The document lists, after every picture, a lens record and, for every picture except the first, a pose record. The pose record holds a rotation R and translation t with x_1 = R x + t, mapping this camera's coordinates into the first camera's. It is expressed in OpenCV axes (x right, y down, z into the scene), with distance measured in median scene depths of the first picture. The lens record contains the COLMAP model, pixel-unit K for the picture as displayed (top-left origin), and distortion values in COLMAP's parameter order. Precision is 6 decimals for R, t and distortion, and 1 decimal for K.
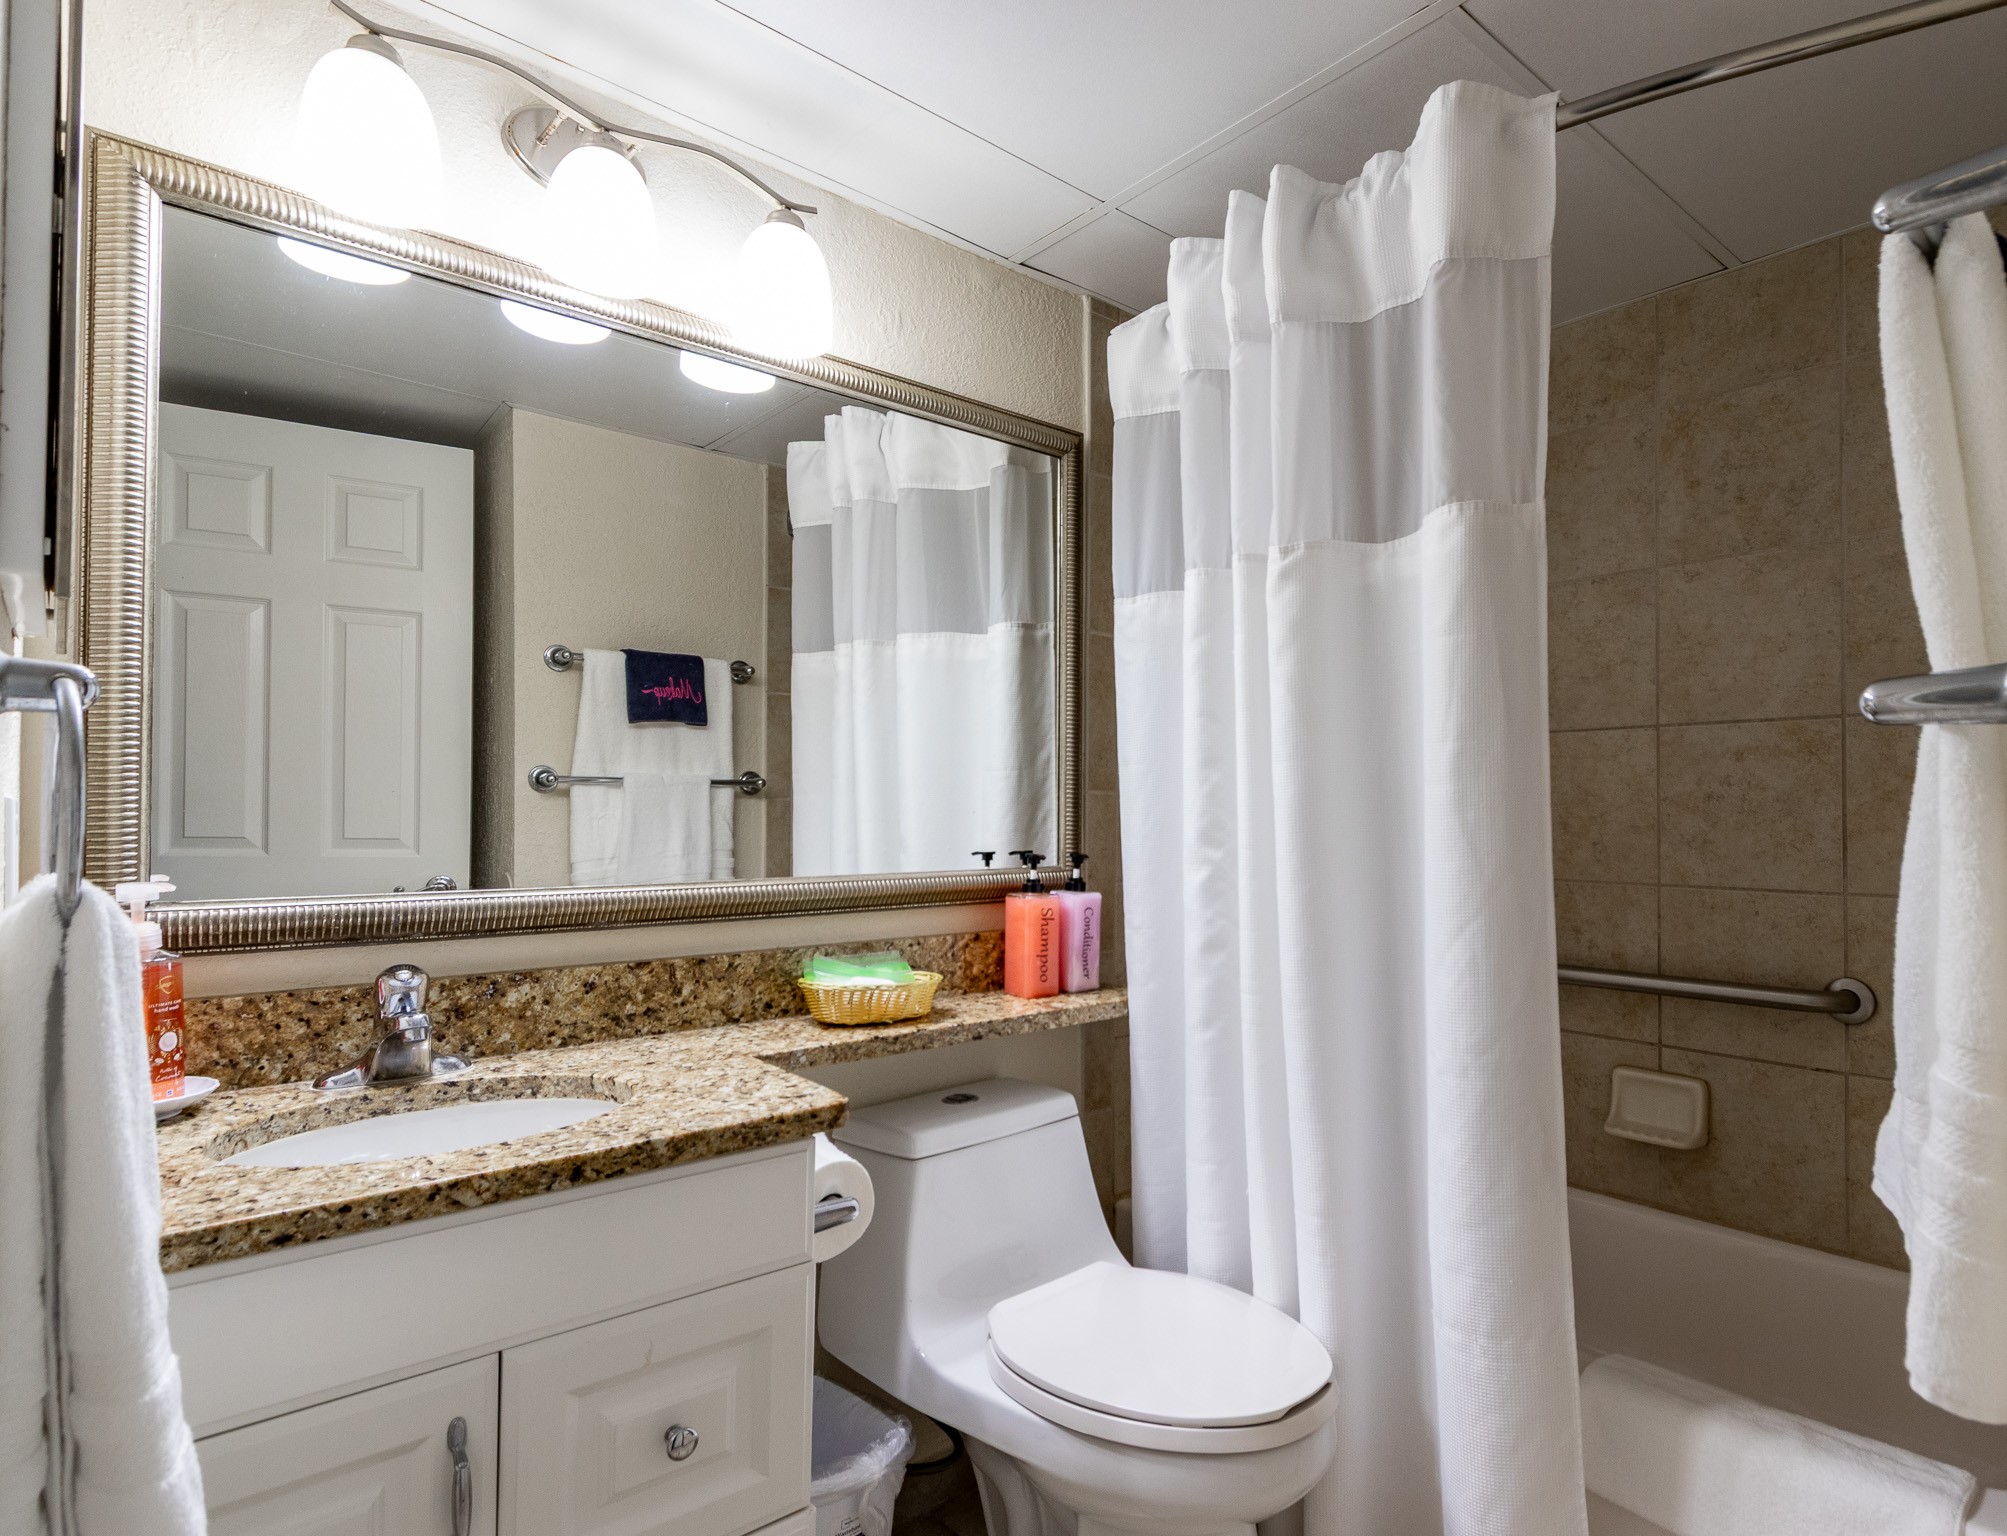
lens RADIAL K [[1123.8, 0, 1121.7], [0, 1123.8, 795.4], [0, 0, 1]] dist [0.006080, 0.001217]
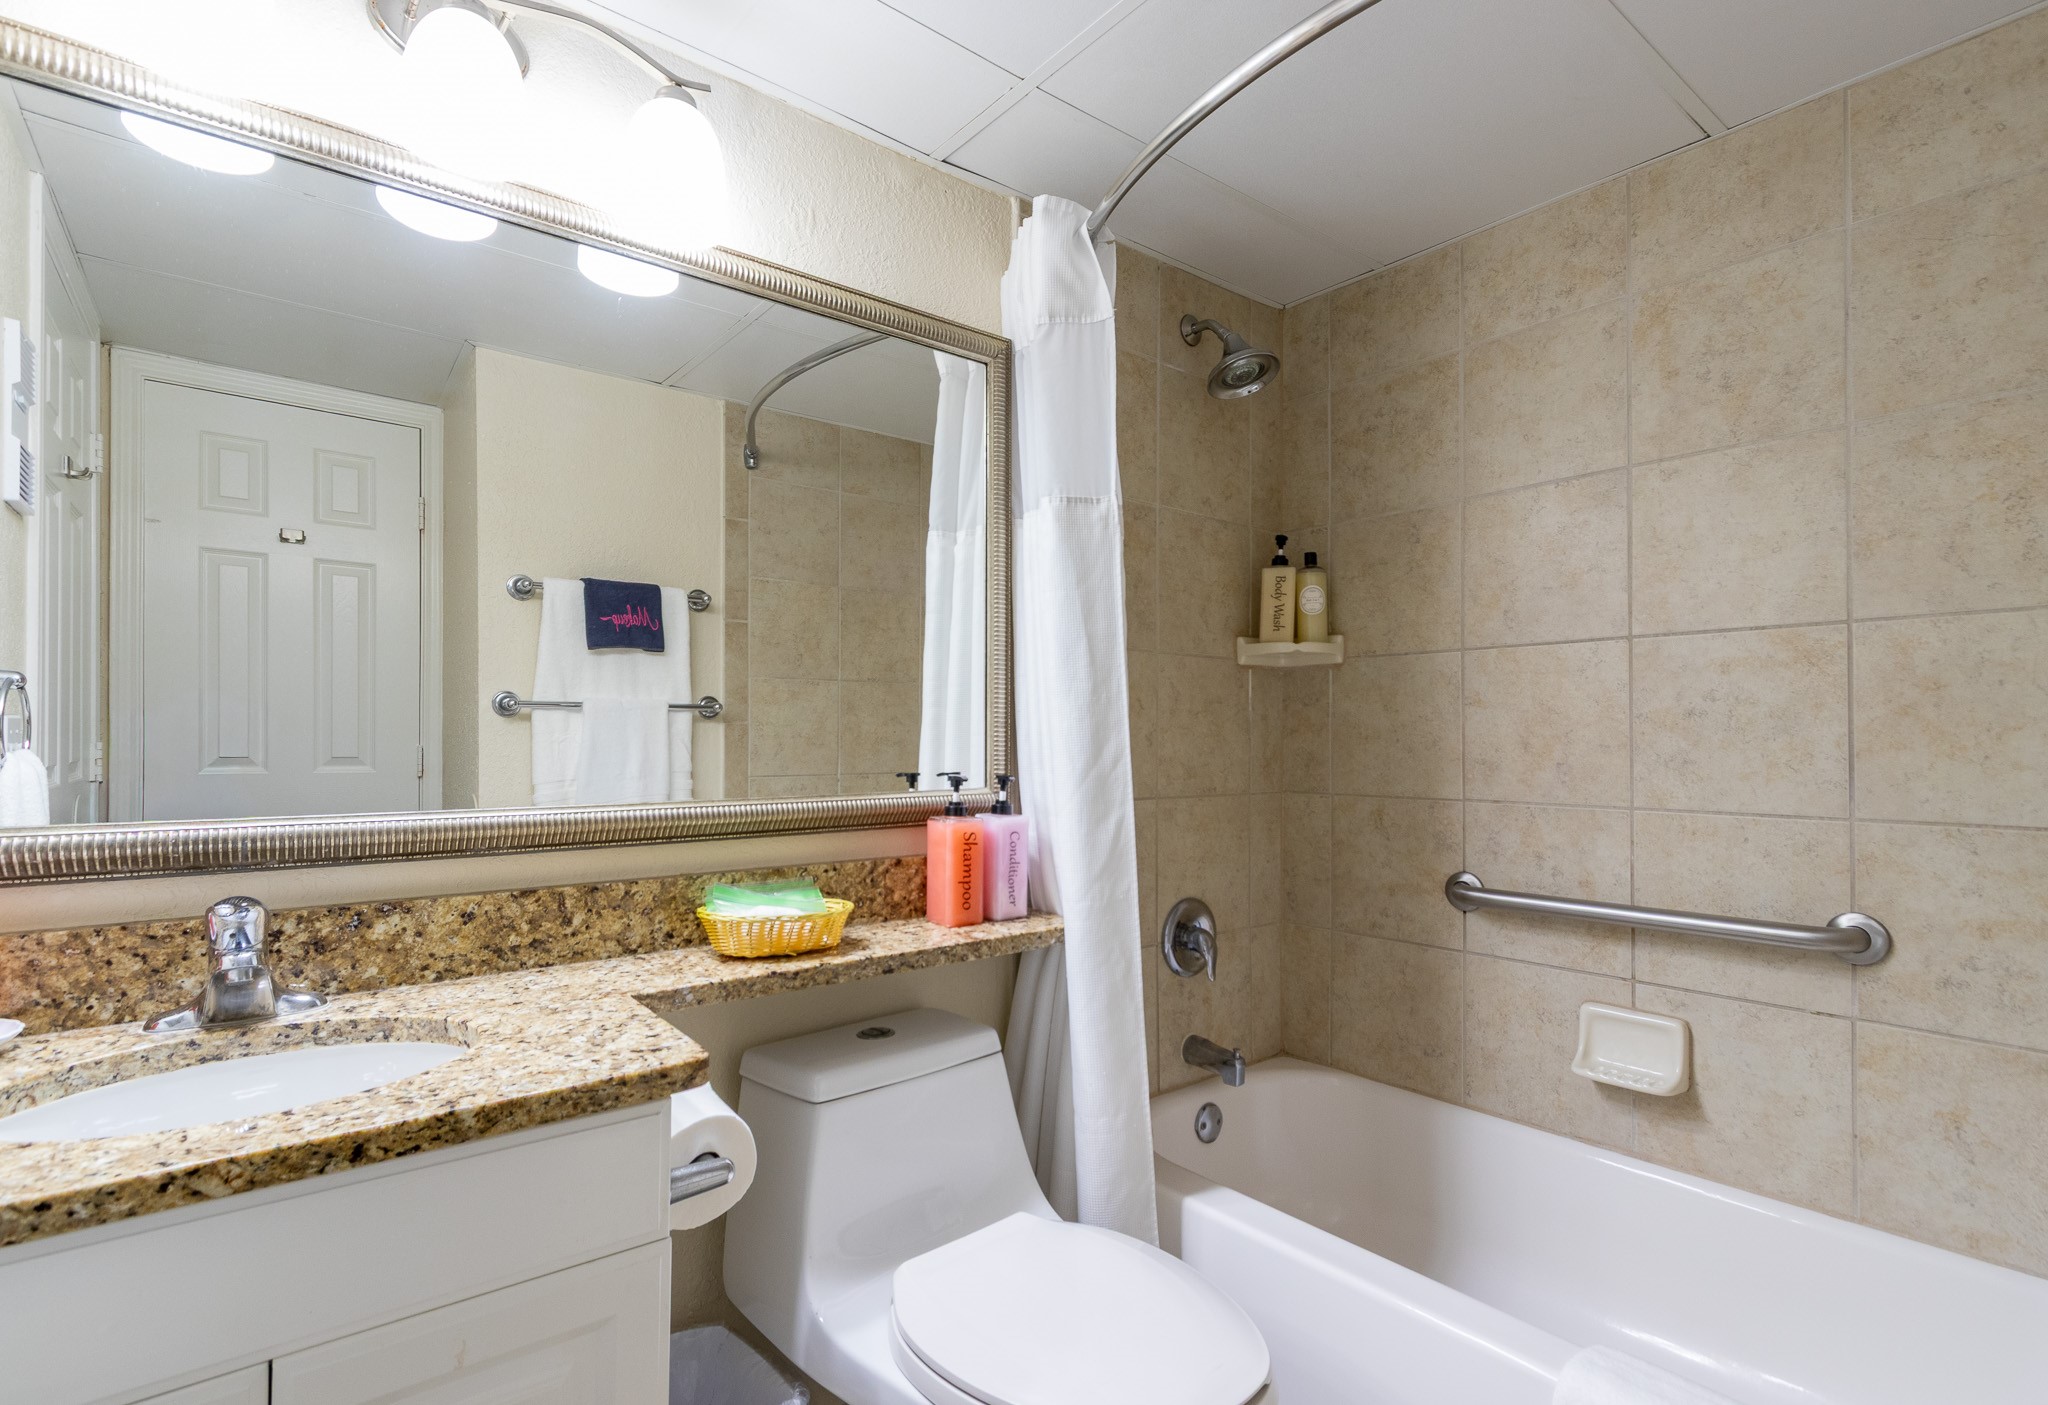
lens RADIAL K [[994.2, 0, 1027.6], [0, 994.2, 729.2], [0, 0, 1]] dist [0.006823, -0.002521]
pose [[0.997670, -0.003725, -0.068127, 0.048288], [0.004106, 0.999977, 0.005451, 0.010152], [0.068105, -0.005718, 0.997662, 0.195075]]
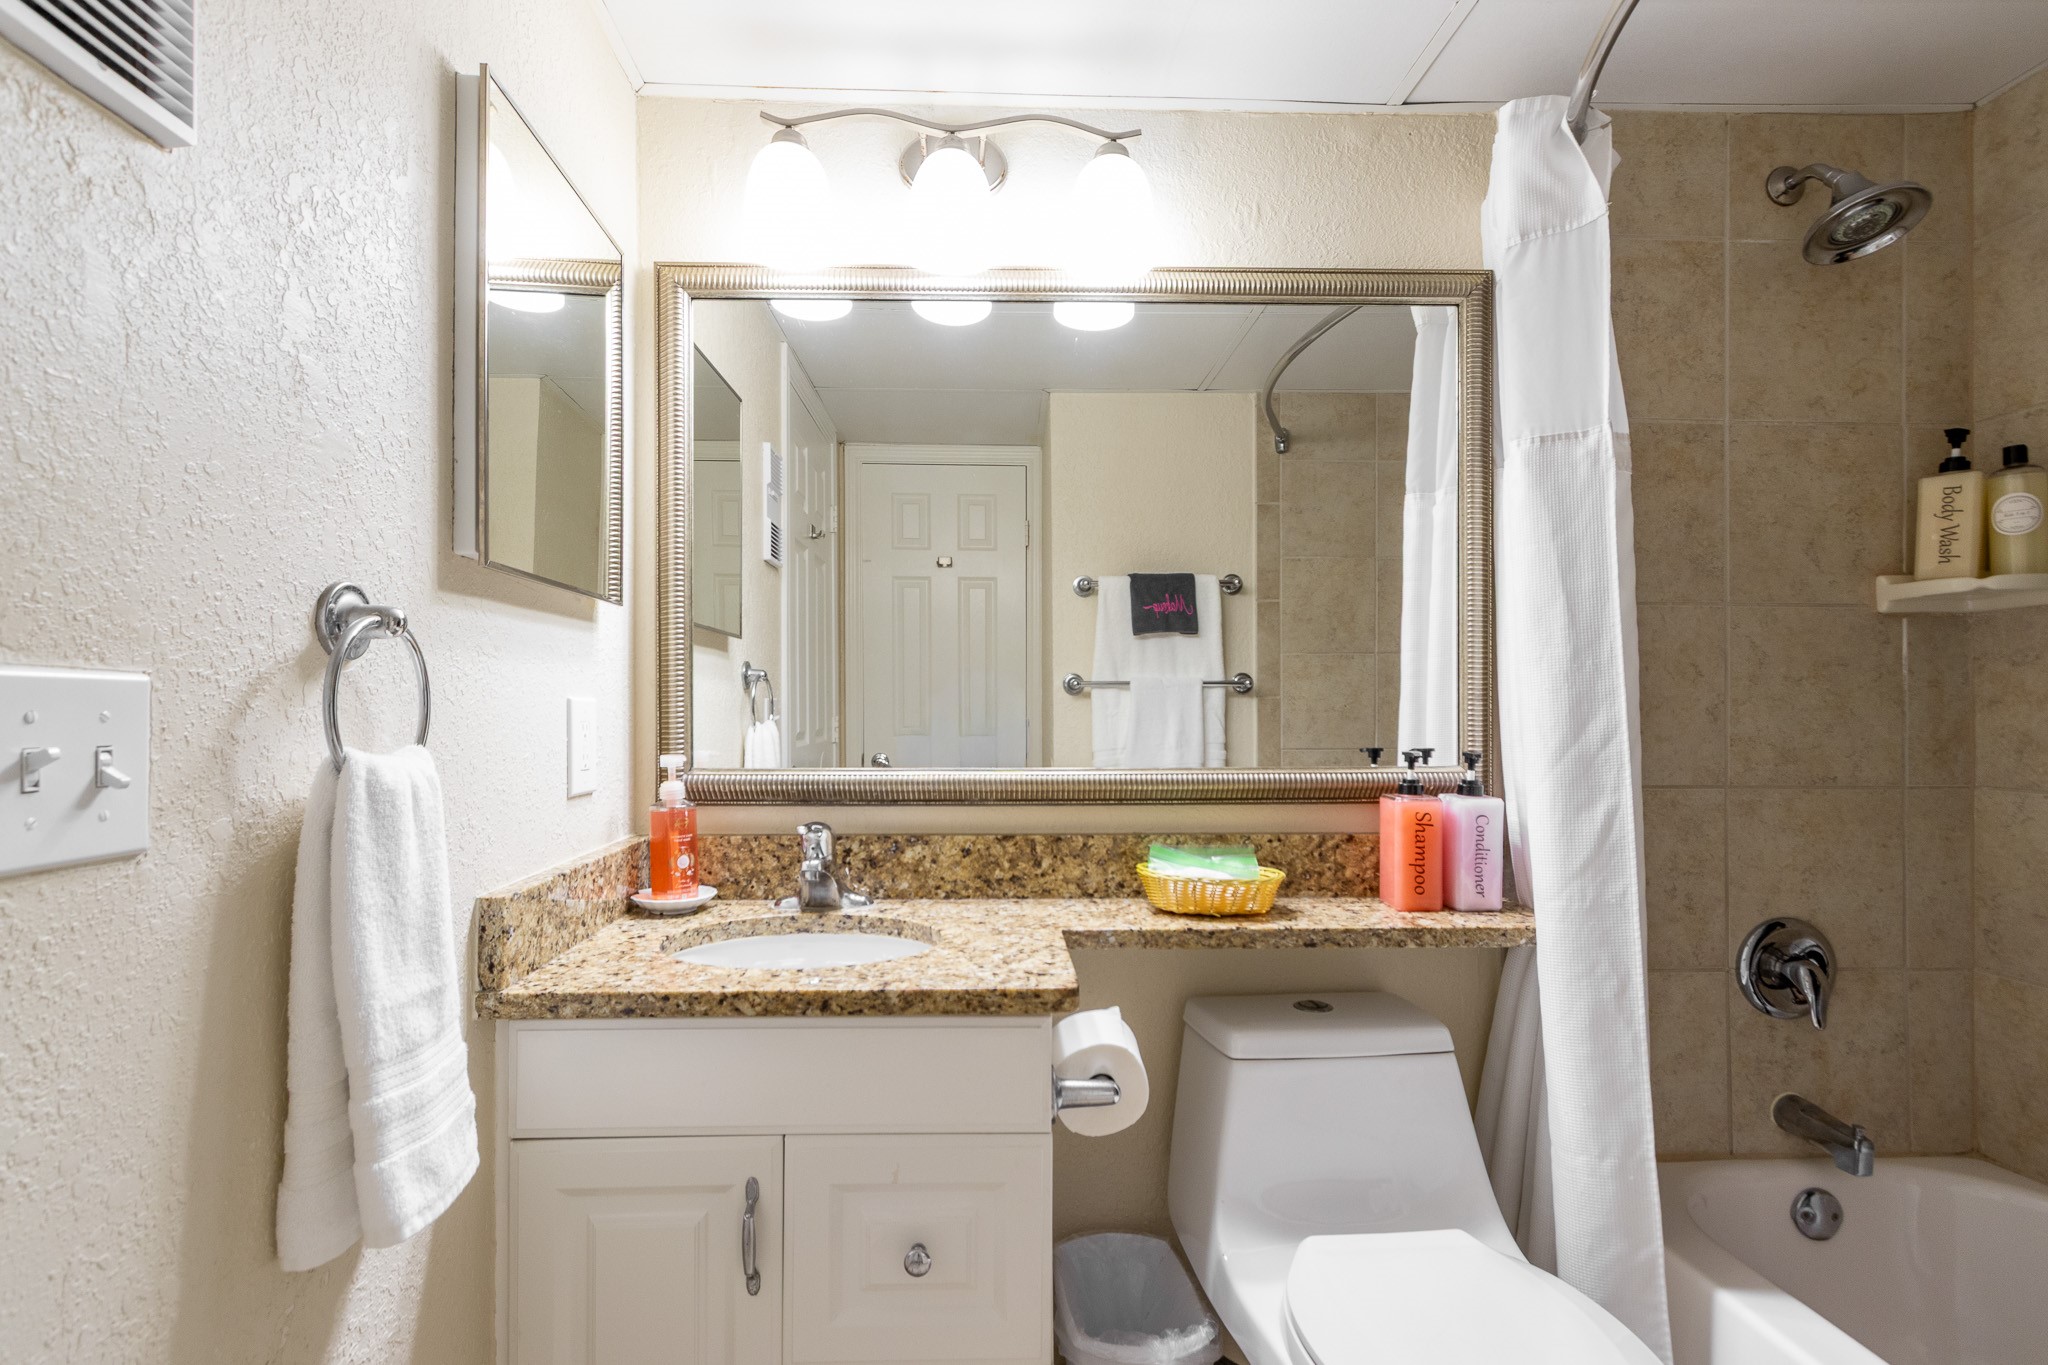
lens RADIAL K [[963.3, 0, 999.3], [0, 963.3, 707.1], [0, 0, 1]] dist [0.004047, -0.000266]
pose [[0.747067, -0.007328, -0.664708, 0.230320], [0.012762, 0.999913, 0.003320, 0.011415], [0.664626, -0.010964, 0.747096, 0.244598]]
